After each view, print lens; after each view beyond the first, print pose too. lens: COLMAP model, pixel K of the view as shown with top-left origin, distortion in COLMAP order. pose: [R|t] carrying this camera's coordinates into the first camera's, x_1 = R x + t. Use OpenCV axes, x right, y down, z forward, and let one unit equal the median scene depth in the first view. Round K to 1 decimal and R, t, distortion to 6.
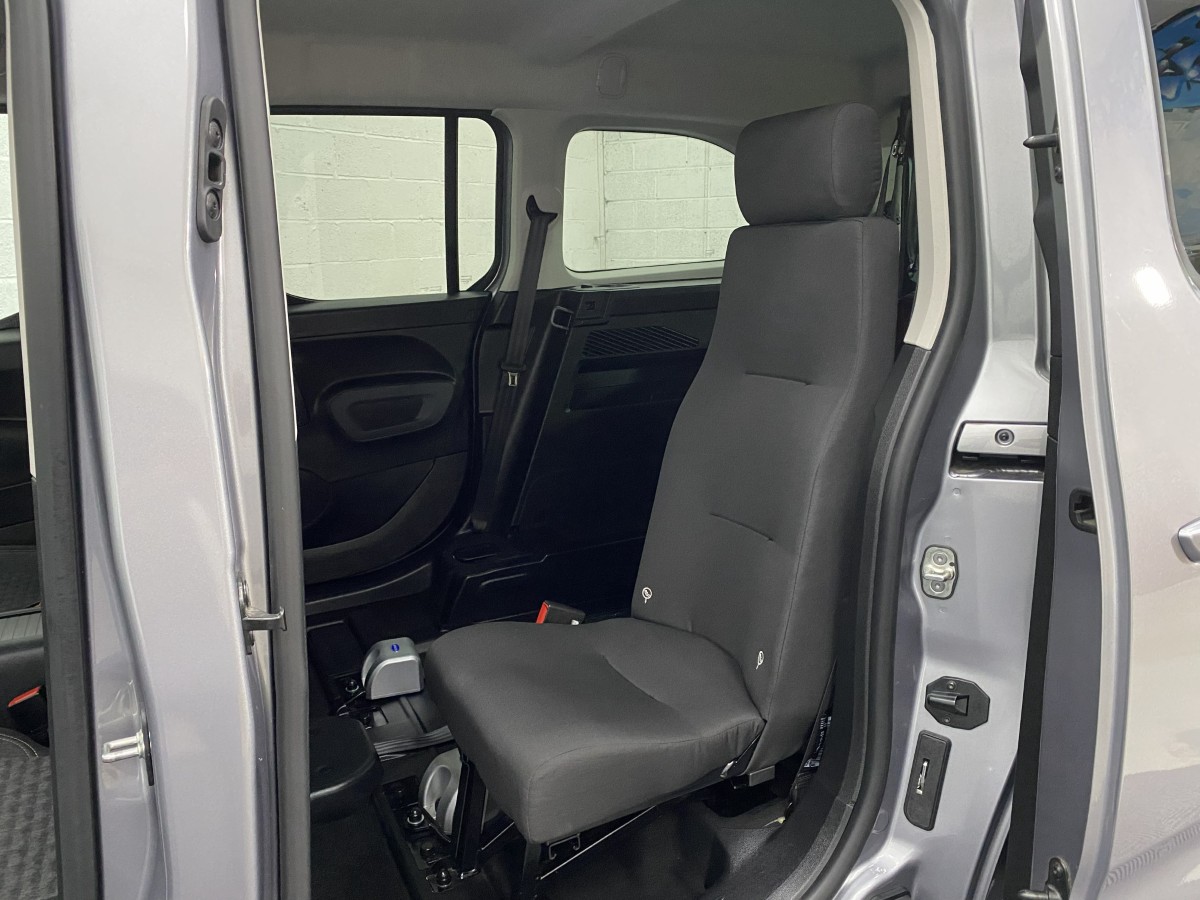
lens RADIAL K [[920.6, 0, 587.0], [0, 920.6, 450.2], [0, 0, 1]] dist [0.031307, -0.017223]
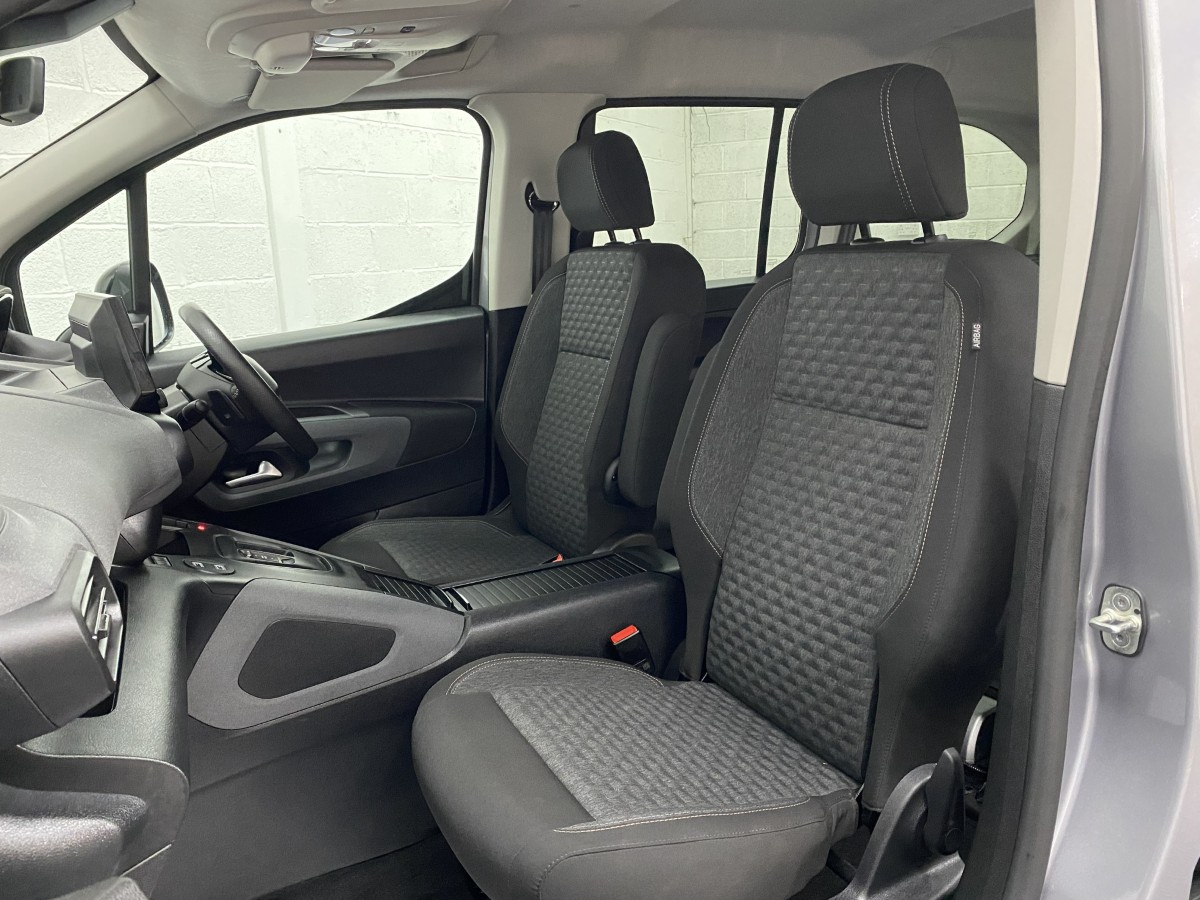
lens RADIAL K [[920.6, 0, 587.0], [0, 920.6, 450.2], [0, 0, 1]] dist [0.031307, -0.017223]
pose [[0.999839, -0.014492, -0.010552, -0.515696], [0.014398, 0.999856, -0.008927, 0.051568], [0.010680, 0.008774, 0.999904, -0.070041]]
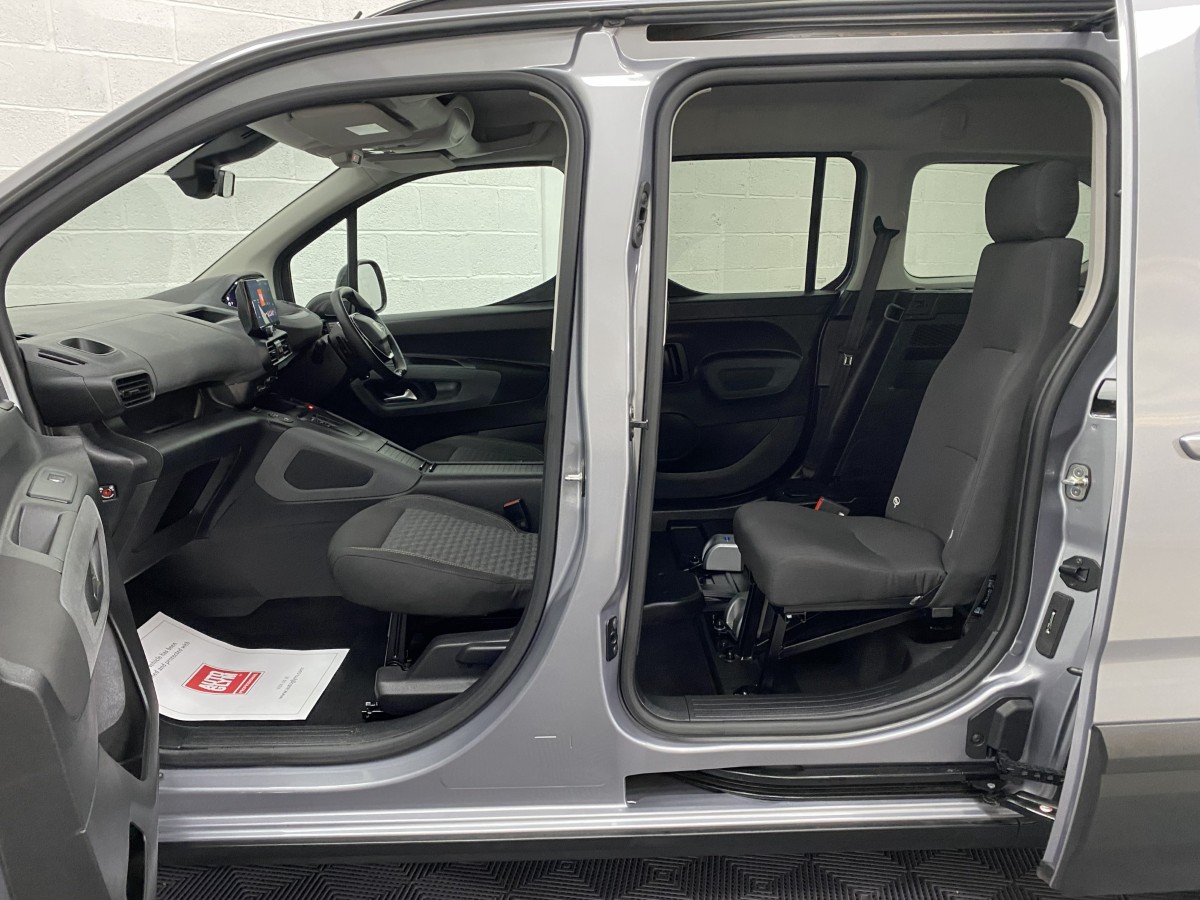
lens RADIAL K [[908.9, 0, 580.6], [0, 908.9, 444.6], [0, 0, 1]] dist [0.092232, -0.137855]
pose [[0.902808, 0.108936, -0.416018, 0.189369], [-0.115294, 0.993282, 0.009894, 0.103903], [0.414301, 0.039032, 0.909302, -0.448053]]
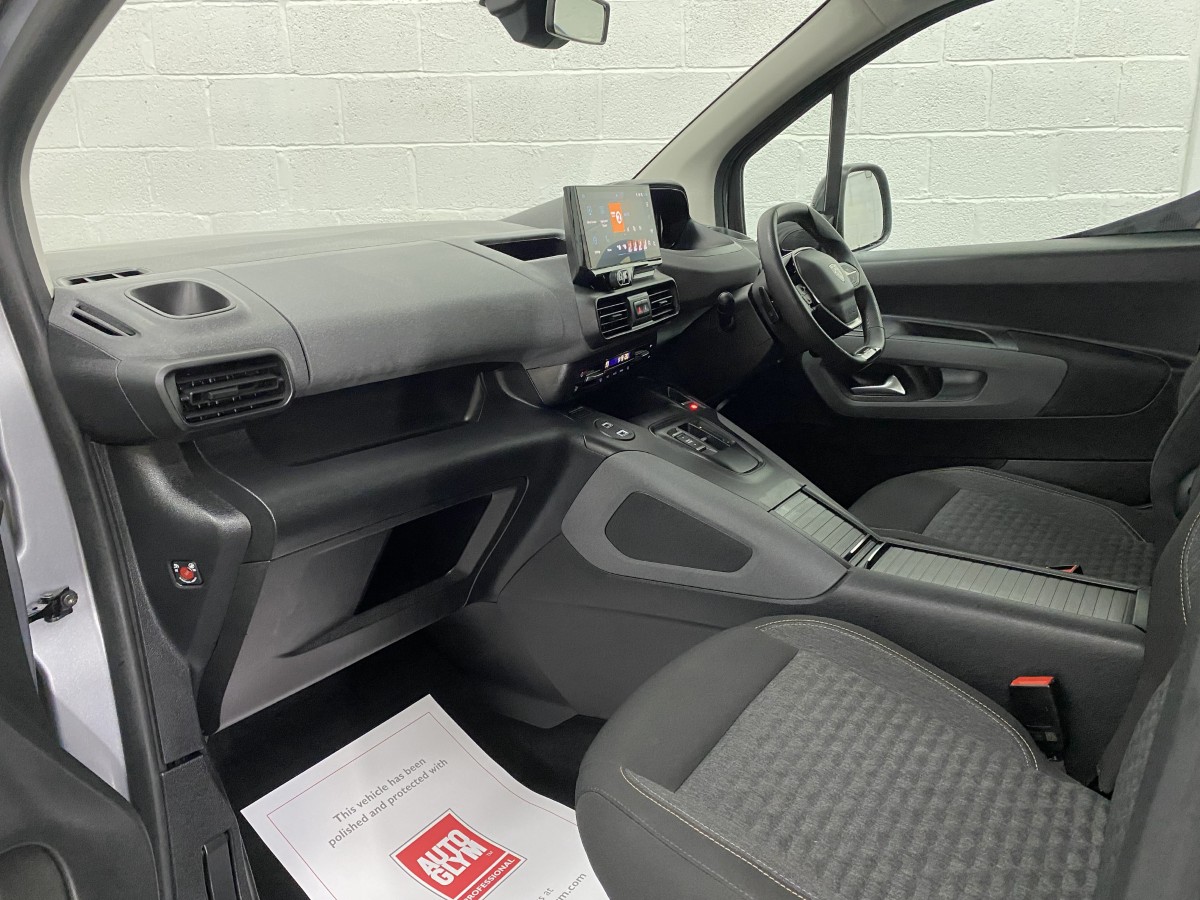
lens RADIAL K [[920.6, 0, 587.0], [0, 920.6, 450.2], [0, 0, 1]] dist [0.031307, -0.017223]
pose [[0.513770, 0.251184, -0.820333, -0.157225], [-0.194356, 0.965397, 0.173878, 0.010567], [0.835623, 0.070104, 0.544812, 0.180321]]
